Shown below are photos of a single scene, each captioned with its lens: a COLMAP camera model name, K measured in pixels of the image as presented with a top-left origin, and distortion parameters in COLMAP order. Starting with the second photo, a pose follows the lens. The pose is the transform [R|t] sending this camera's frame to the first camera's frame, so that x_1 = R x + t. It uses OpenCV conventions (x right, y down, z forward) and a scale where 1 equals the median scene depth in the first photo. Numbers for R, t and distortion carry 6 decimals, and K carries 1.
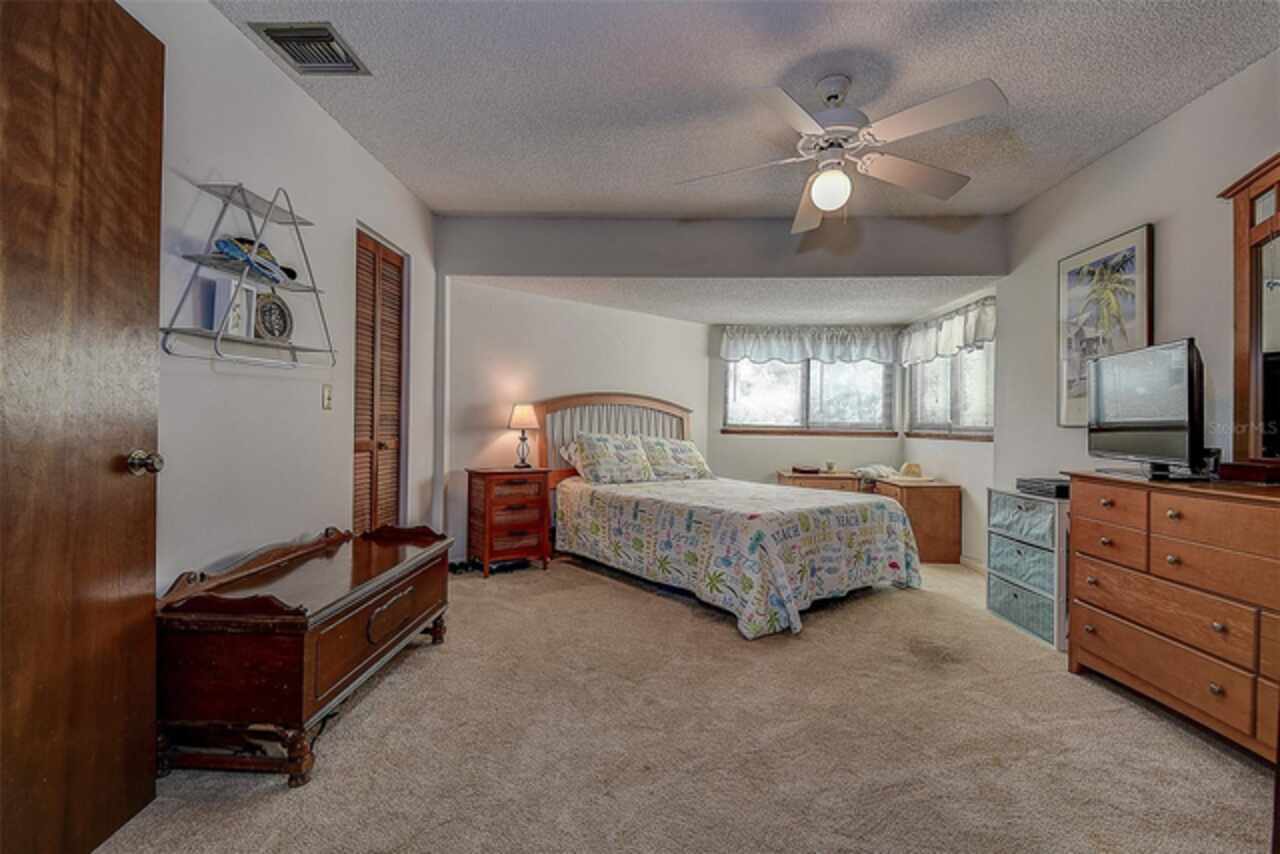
lens RADIAL K [[580.7, 0, 637.8], [0, 580.7, 426.9], [0, 0, 1]] dist [0.033865, -0.027858]
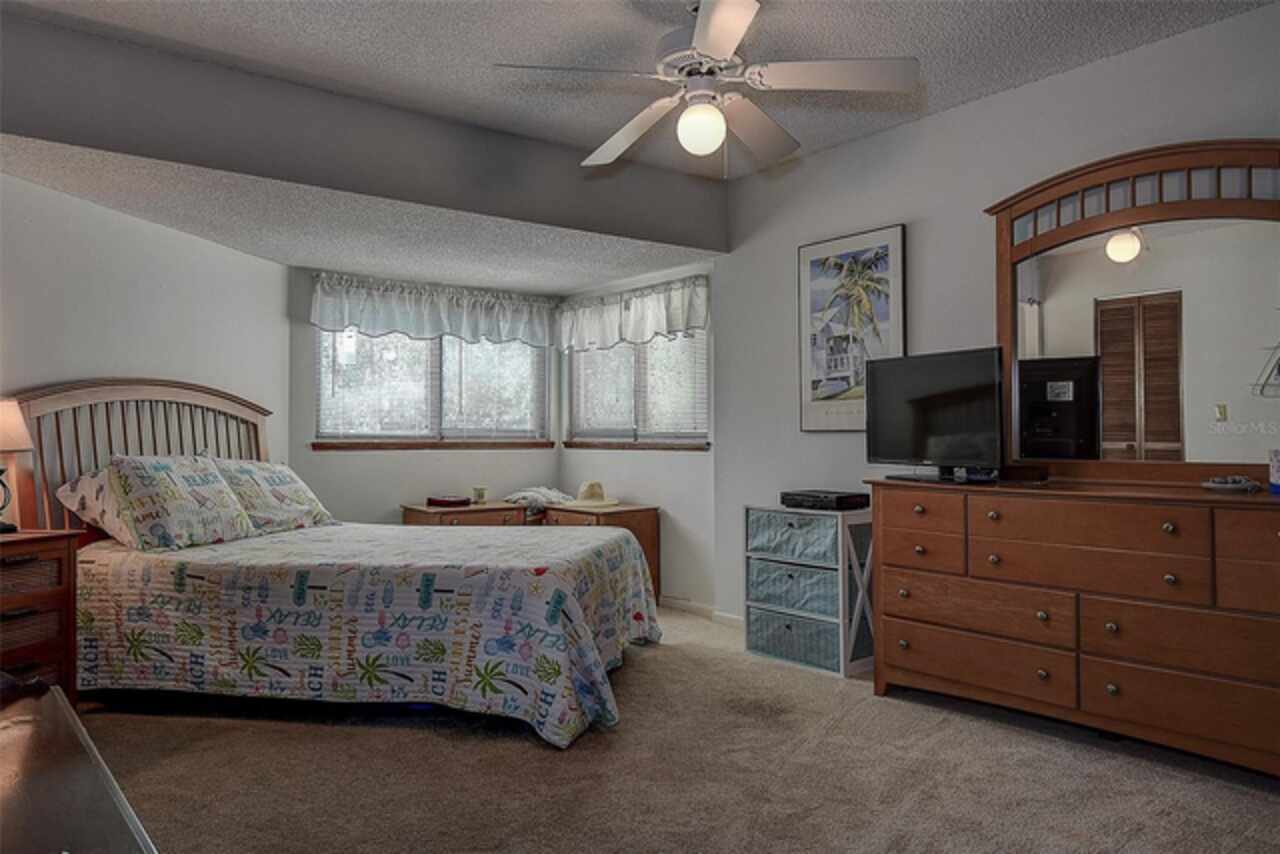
lens RADIAL K [[910.1, 0, 640.0], [0, 910.1, 427.0], [0, 0, 1]] dist [0.015007, 0.000855]
pose [[0.755930, -0.010488, 0.654569, -0.390014], [0.015612, 0.999876, -0.002009, -0.008990], [-0.654467, 0.011738, 0.756000, 0.114355]]
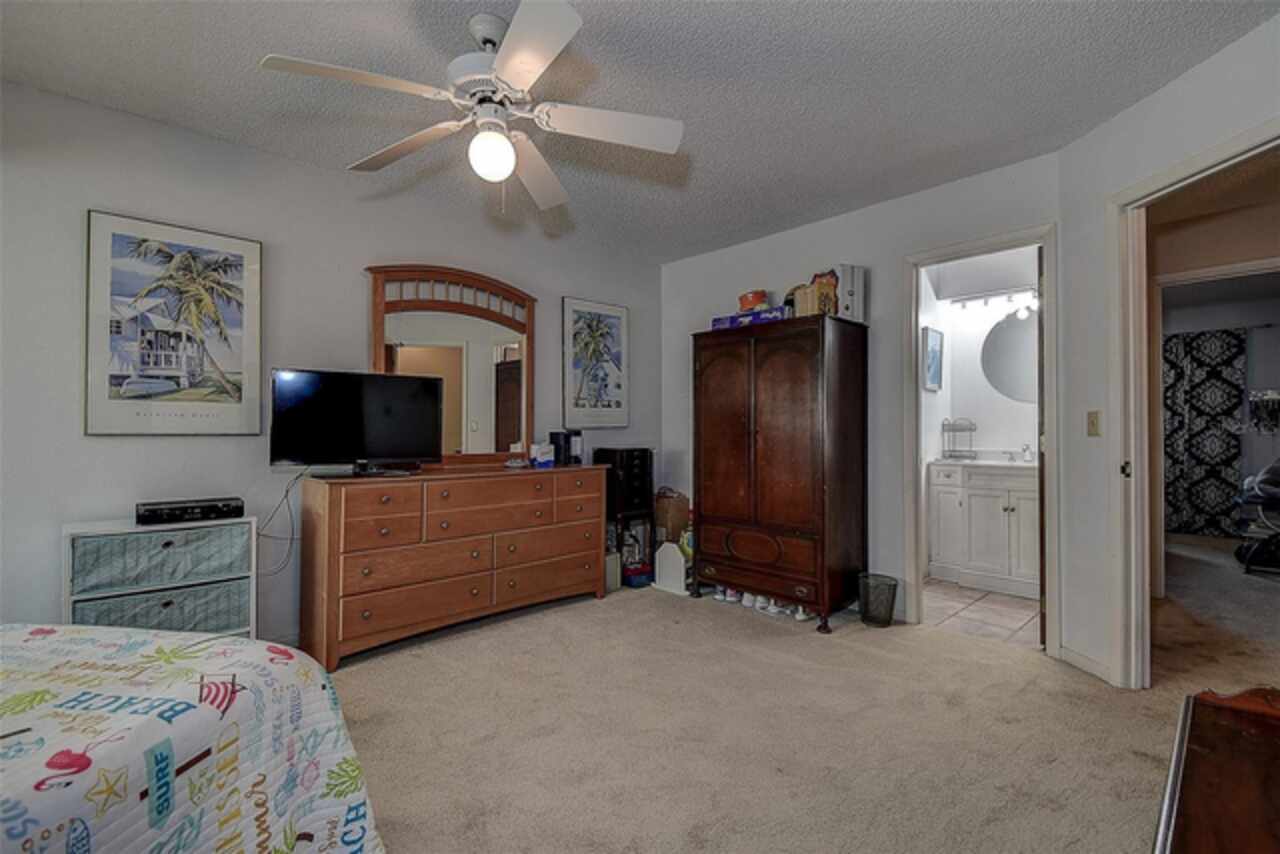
lens RADIAL K [[580.7, 0, 637.8], [0, 580.7, 426.9], [0, 0, 1]] dist [0.033865, -0.027858]
pose [[-0.731520, -0.006893, 0.681785, -0.289983], [-0.009148, 0.999958, 0.000295, -0.018264], [-0.681758, -0.006021, -0.731553, 1.098095]]
